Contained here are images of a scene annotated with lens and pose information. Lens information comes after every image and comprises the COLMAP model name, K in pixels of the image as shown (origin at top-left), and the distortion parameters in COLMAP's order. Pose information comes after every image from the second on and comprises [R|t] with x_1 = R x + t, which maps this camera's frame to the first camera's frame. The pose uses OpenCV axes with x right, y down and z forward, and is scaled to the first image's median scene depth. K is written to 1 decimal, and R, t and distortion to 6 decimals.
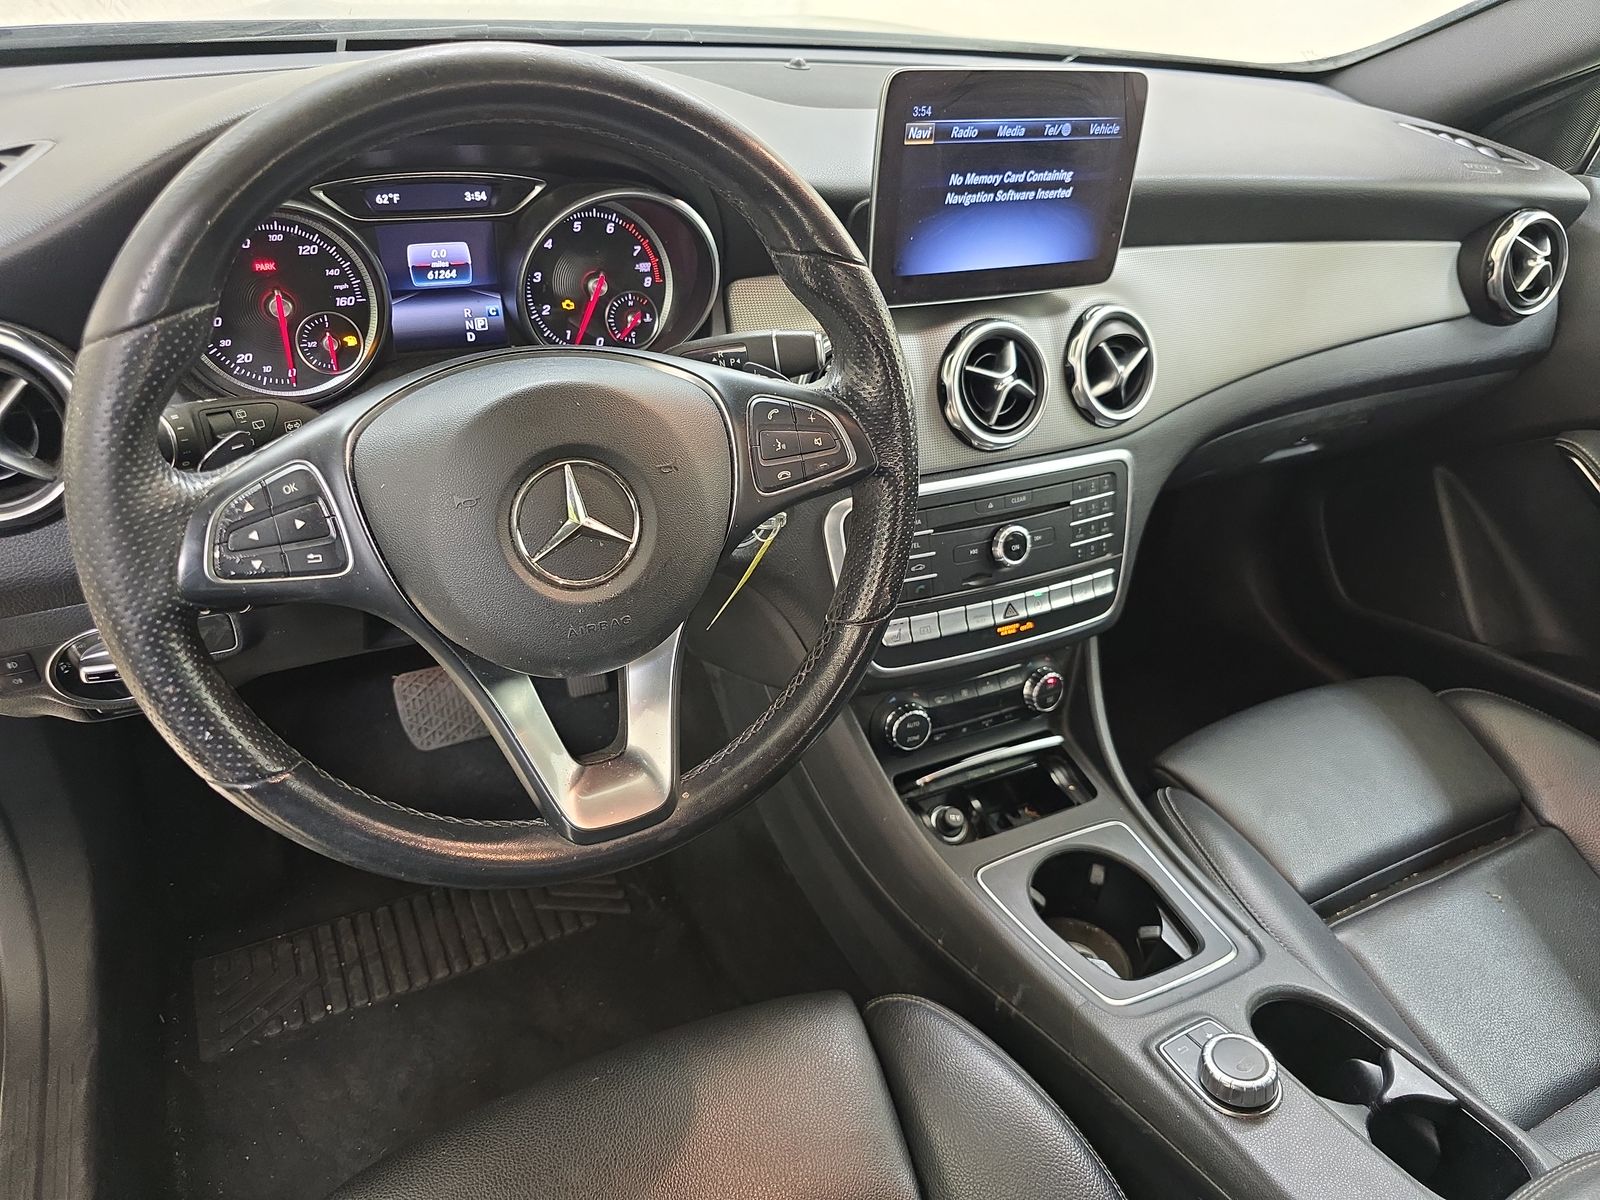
lens RADIAL K [[1070.0, 0, 807.6], [0, 1070.0, 597.0], [0, 0, 1]] dist [0.046459, -0.047012]
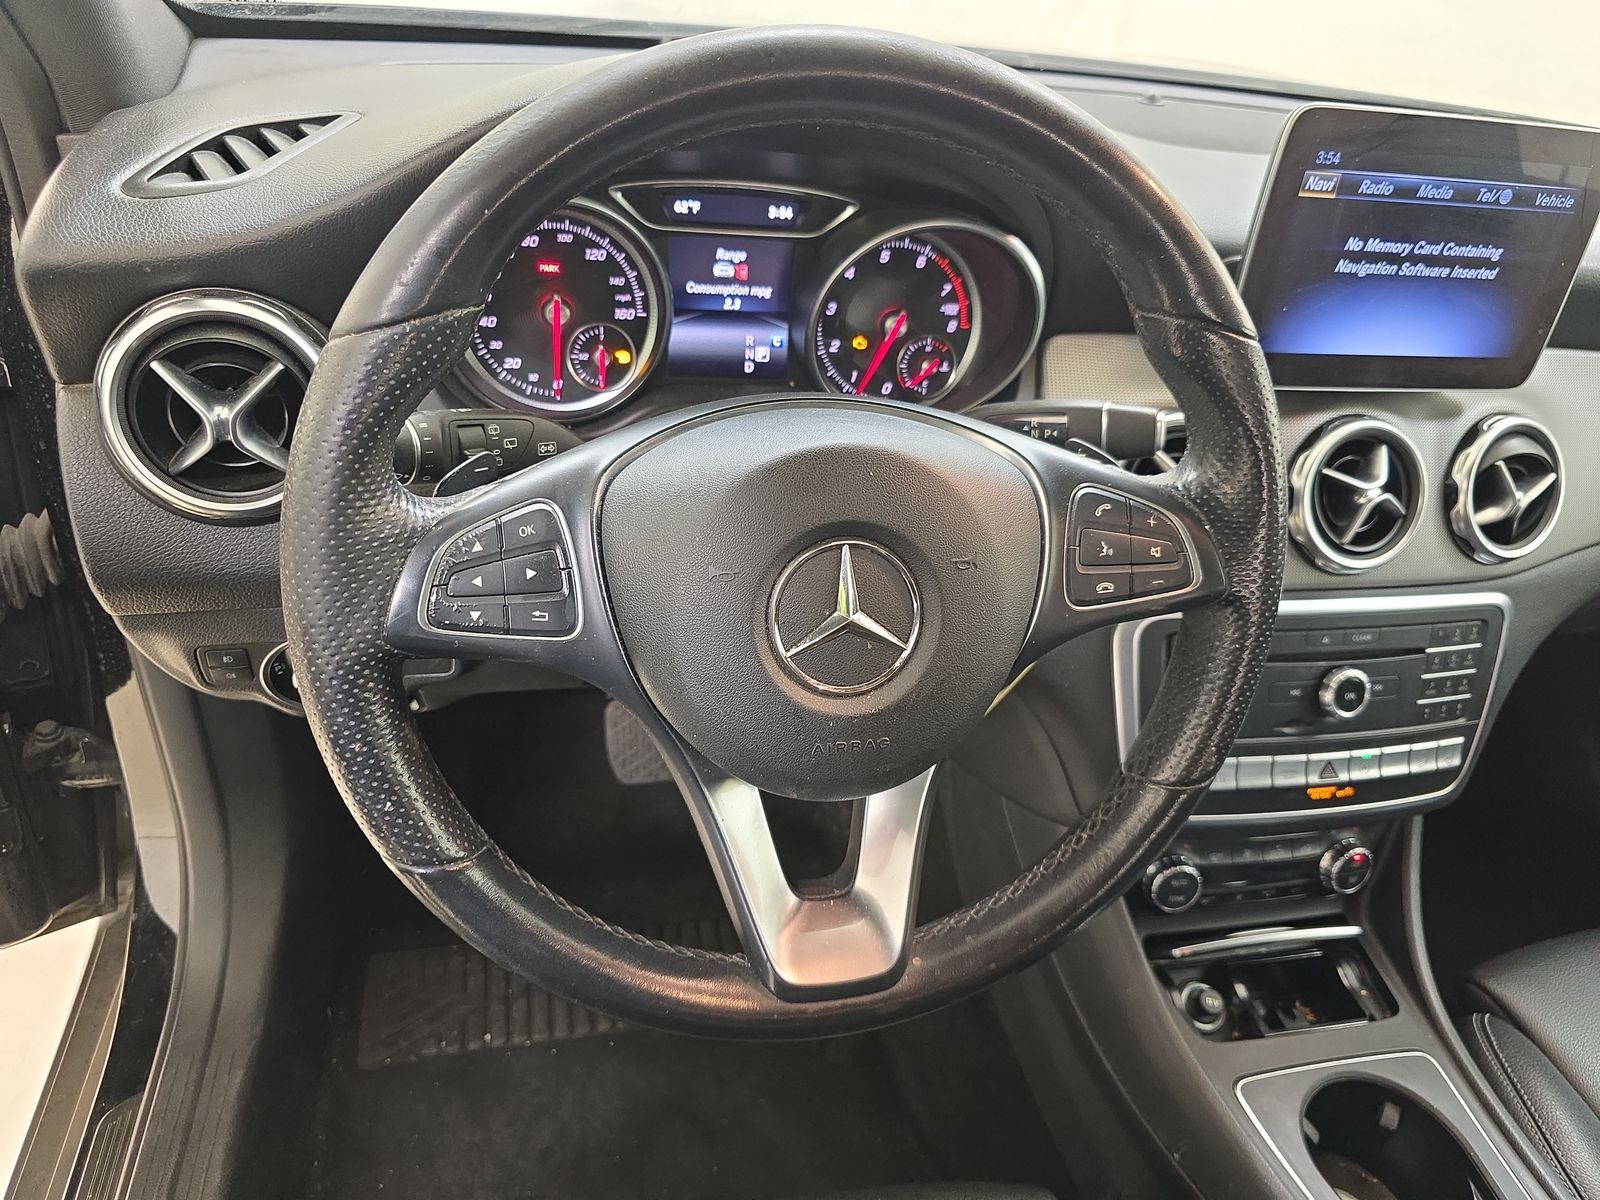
lens RADIAL K [[1070.8, 0, 824.3], [0, 1070.8, 599.8], [0, 0, 1]] dist [0.044144, -0.054912]
pose [[0.971432, 0.154667, -0.179995, -0.063400], [-0.160022, 0.986991, -0.015532, -0.048212], [0.175251, 0.043891, 0.983545, 0.146336]]
